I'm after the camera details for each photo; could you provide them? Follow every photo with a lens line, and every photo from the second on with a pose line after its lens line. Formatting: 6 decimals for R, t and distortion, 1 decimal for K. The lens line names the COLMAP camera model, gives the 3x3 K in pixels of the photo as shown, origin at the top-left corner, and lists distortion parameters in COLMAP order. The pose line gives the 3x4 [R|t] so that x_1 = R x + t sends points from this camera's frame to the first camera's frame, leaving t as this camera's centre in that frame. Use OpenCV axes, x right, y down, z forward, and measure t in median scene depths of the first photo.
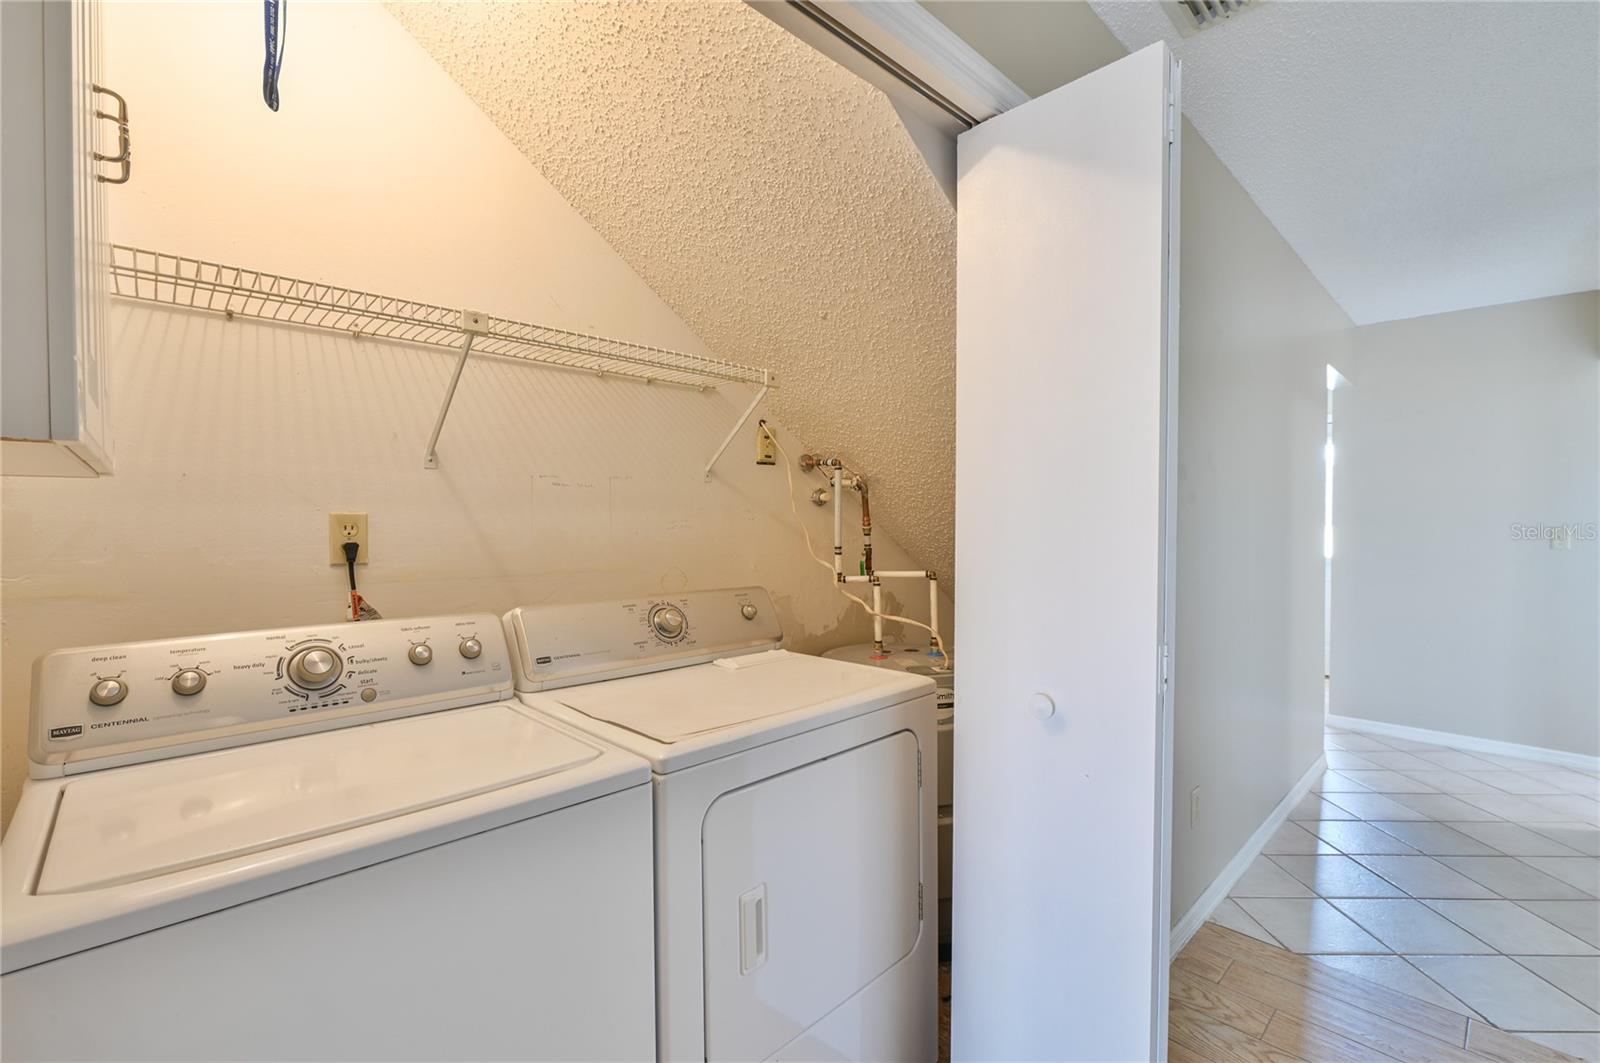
lens RADIAL K [[710.1, 0, 800.2], [0, 710.1, 526.3], [0, 0, 1]] dist [-0.000403, -0.000339]
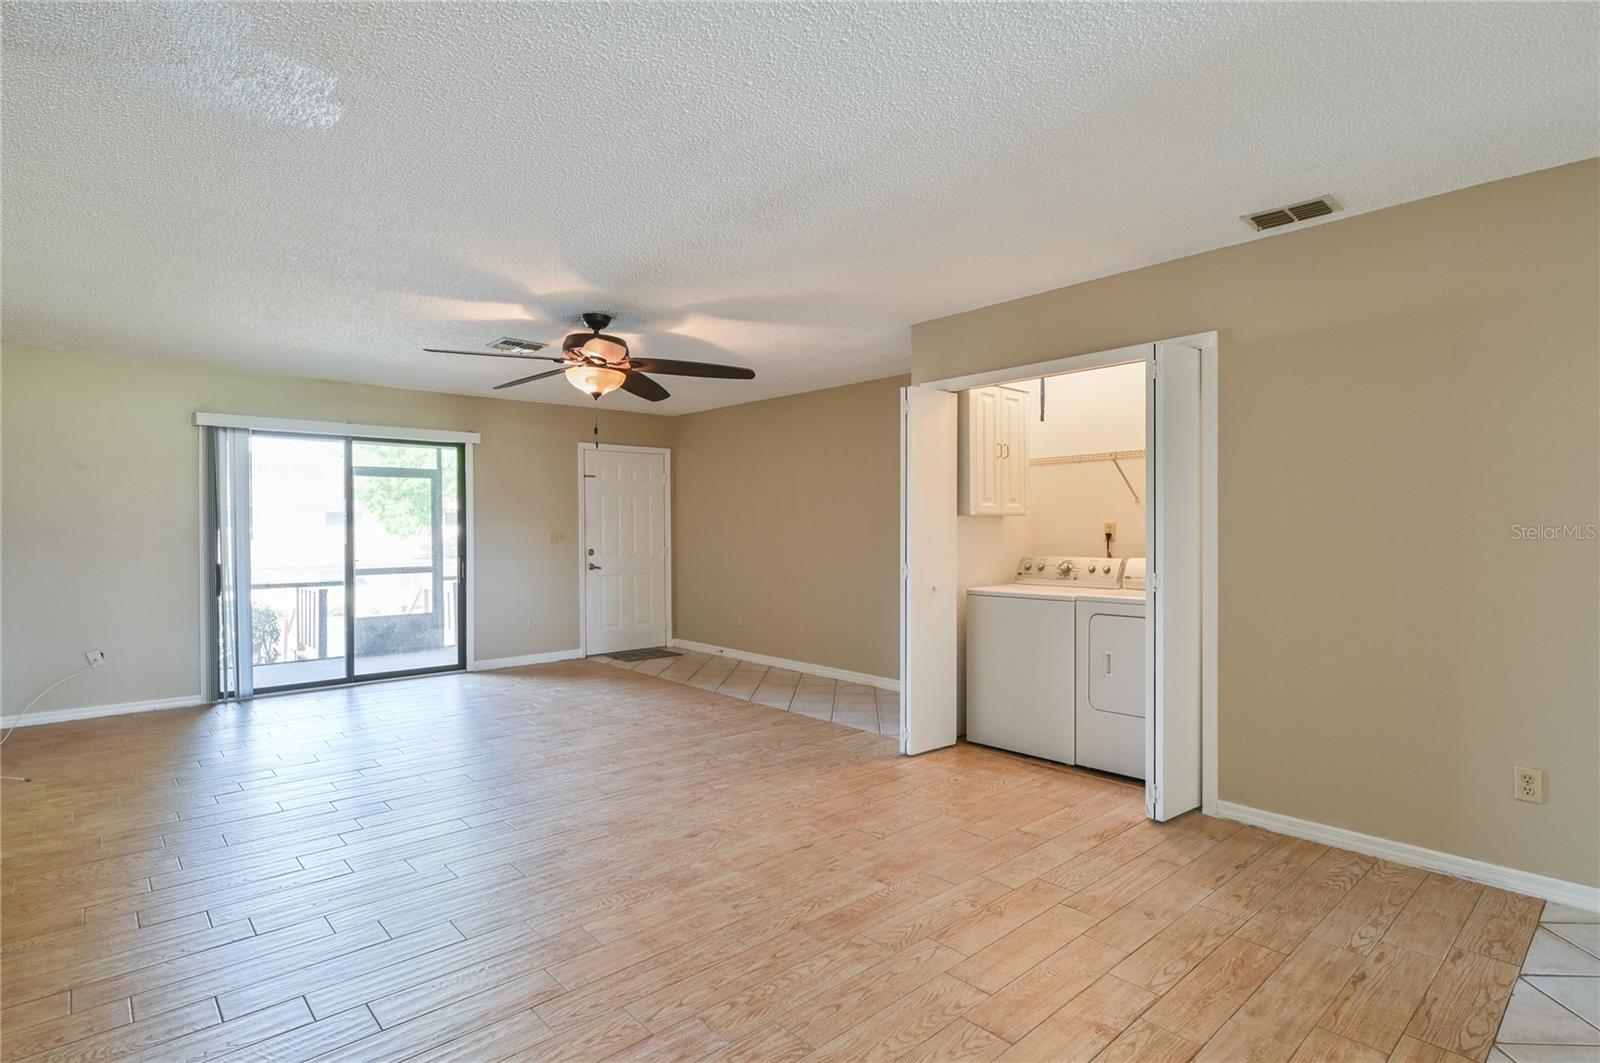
lens RADIAL K [[806.5, 0, 796.4], [0, 806.5, 529.6], [0, 0, 1]] dist [0.000773, -0.001997]
pose [[-0.043675, 0.012282, -0.998970, 2.564130], [-0.014739, 0.999808, 0.012936, -0.013298], [0.998937, 0.015289, -0.043486, -0.082434]]
